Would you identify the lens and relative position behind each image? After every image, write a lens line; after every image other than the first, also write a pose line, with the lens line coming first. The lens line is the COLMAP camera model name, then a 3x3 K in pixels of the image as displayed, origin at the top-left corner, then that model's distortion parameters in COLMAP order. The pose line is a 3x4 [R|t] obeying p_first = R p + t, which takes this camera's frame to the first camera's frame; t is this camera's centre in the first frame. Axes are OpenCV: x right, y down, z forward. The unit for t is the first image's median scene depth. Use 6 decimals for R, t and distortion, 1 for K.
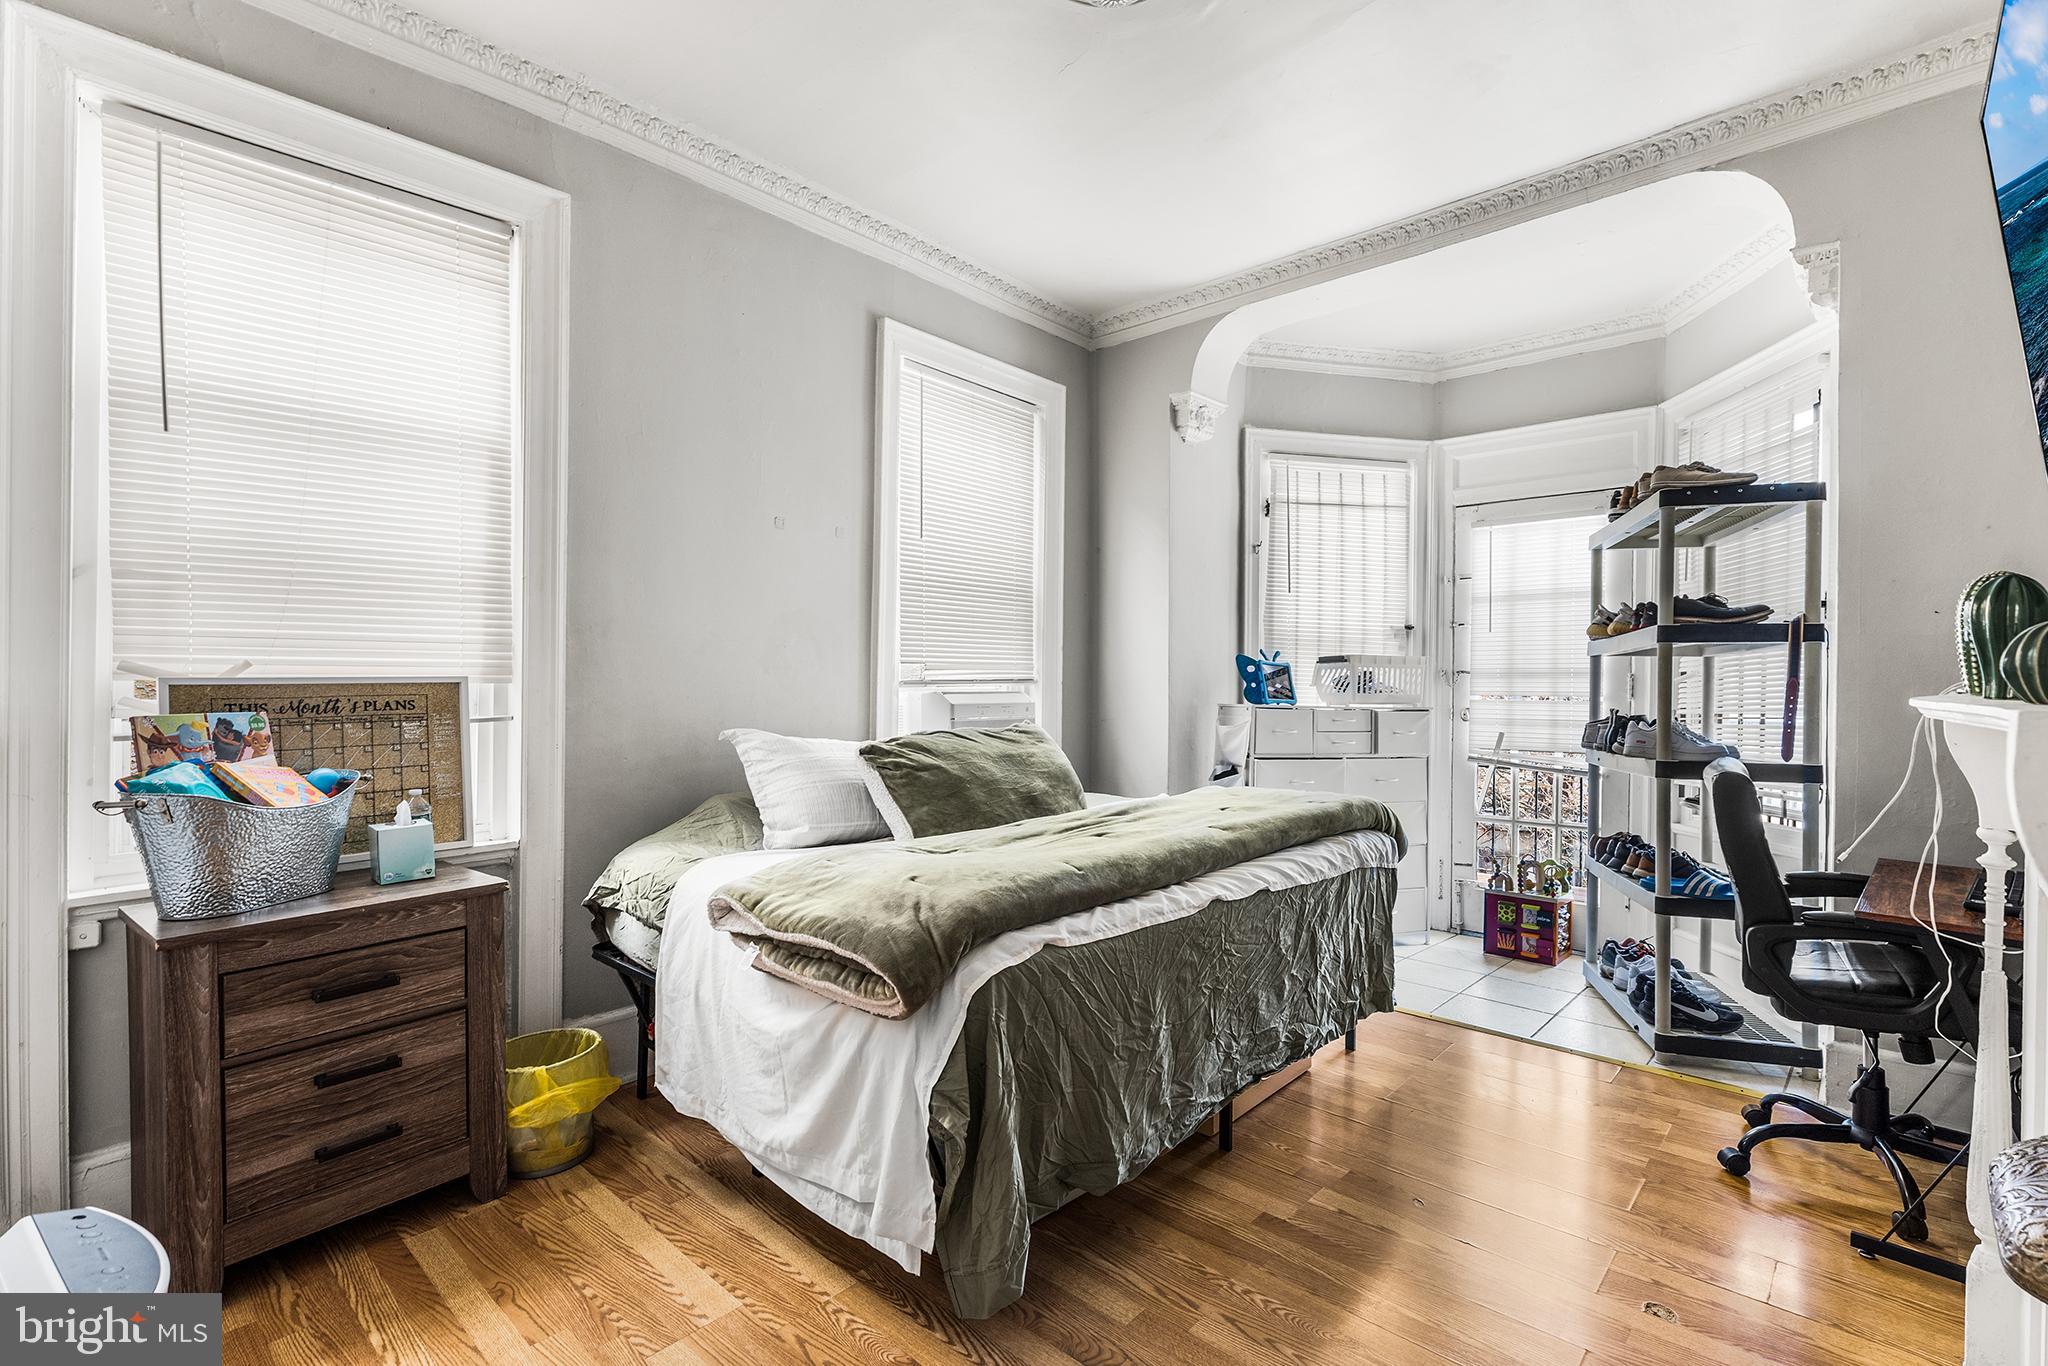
lens RADIAL K [[916.4, 0, 1019.4], [0, 916.4, 687.0], [0, 0, 1]] dist [0.002317, -0.000832]
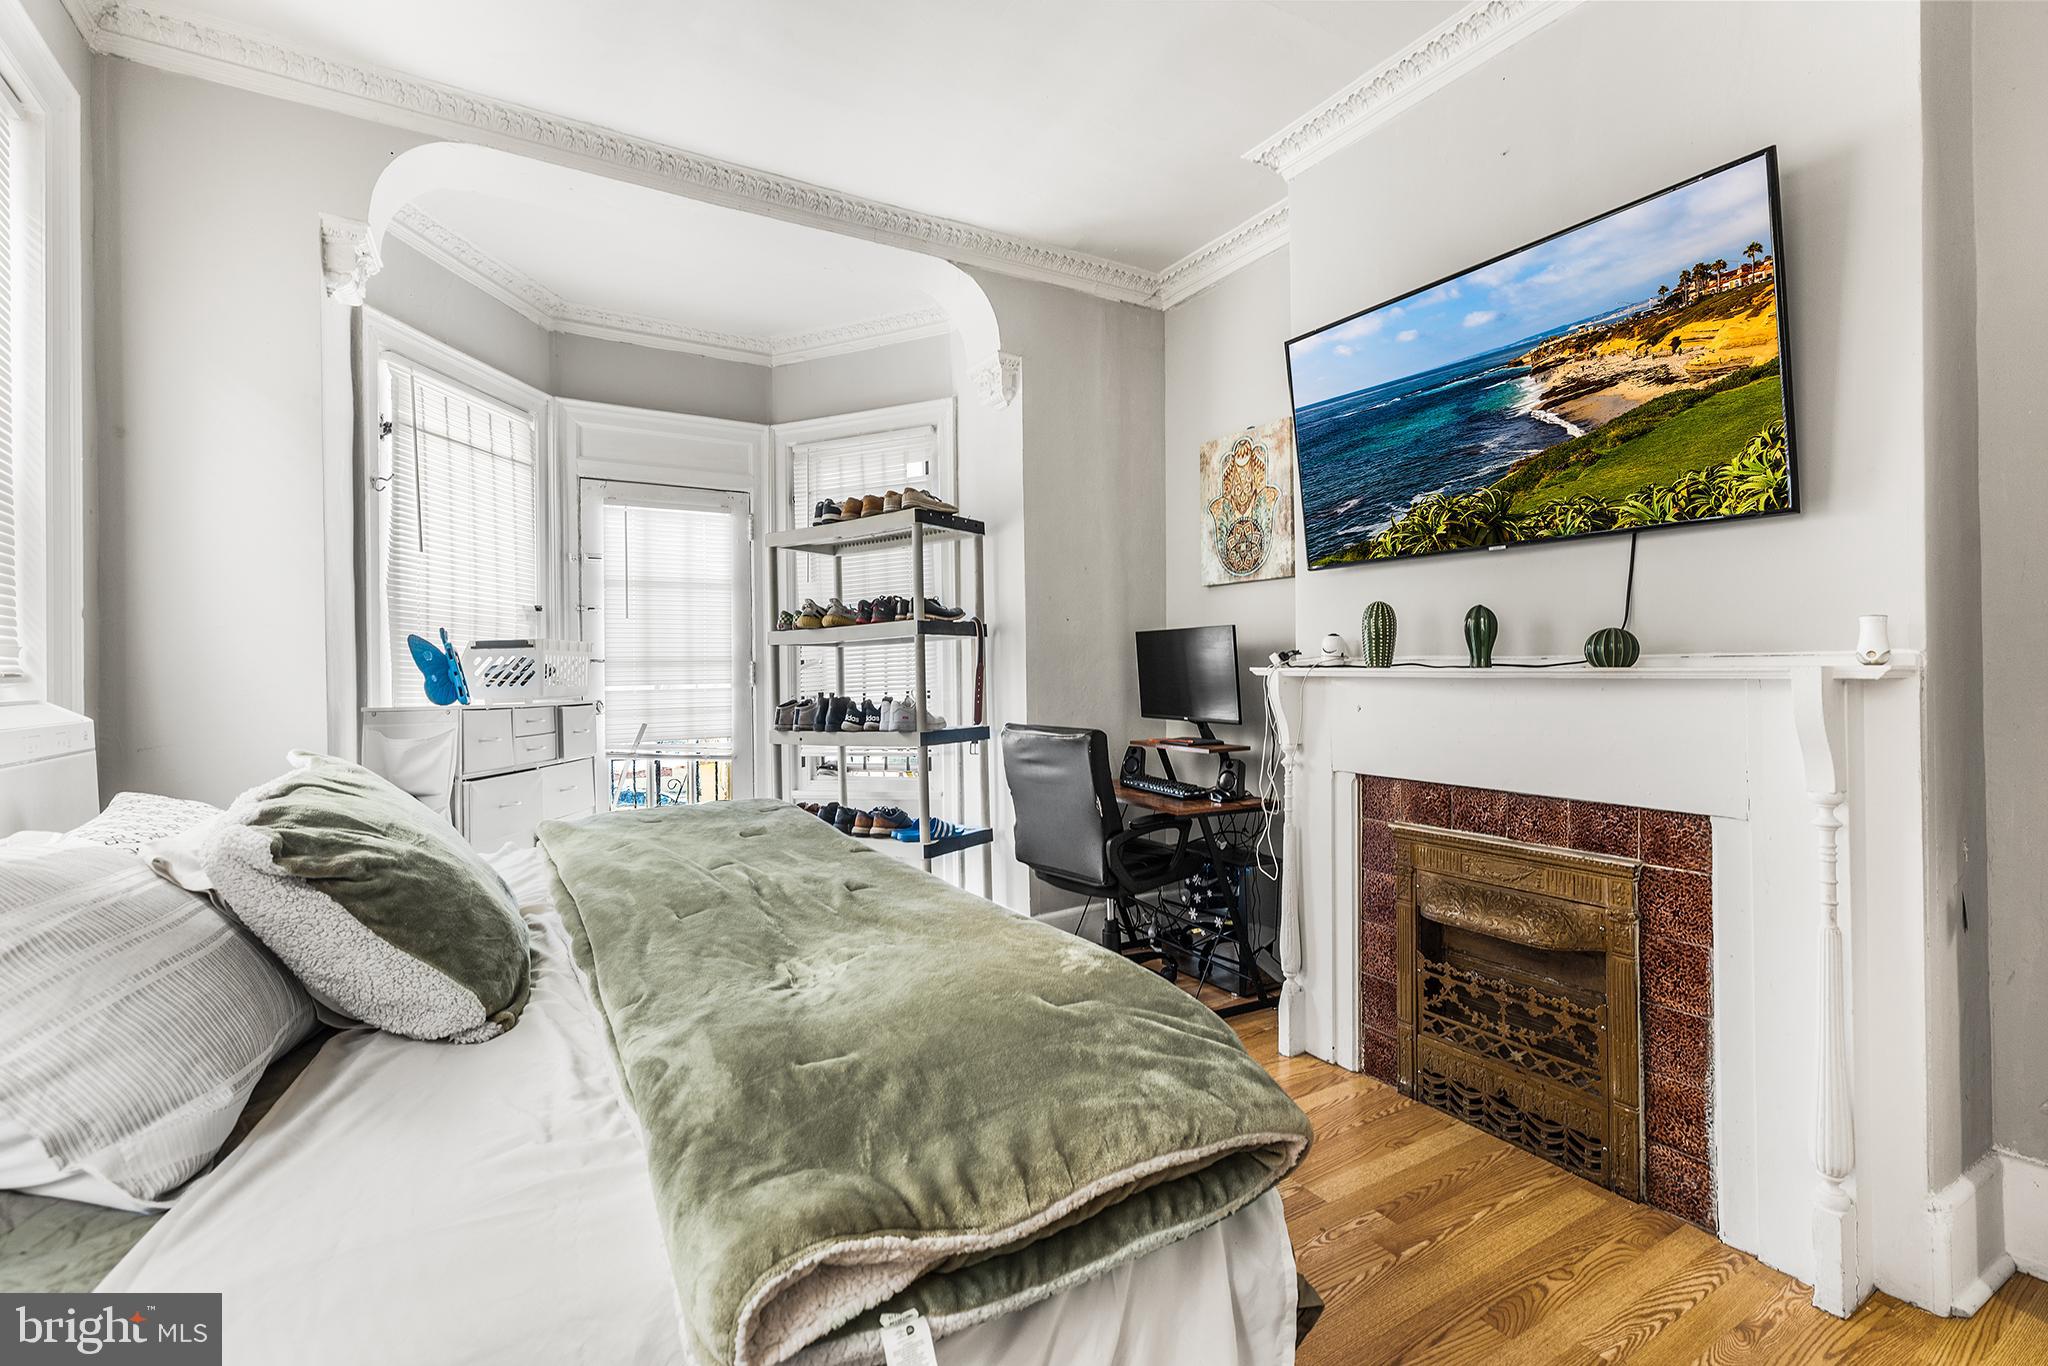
lens RADIAL K [[916.4, 0, 1021.2], [0, 916.4, 668.4], [0, 0, 1]] dist [0.002317, -0.000832]
pose [[0.291862, -0.008239, 0.956425, -0.275898], [0.020029, 0.999796, 0.002500, -0.002388], [-0.956251, 0.018426, 0.291968, 0.342924]]
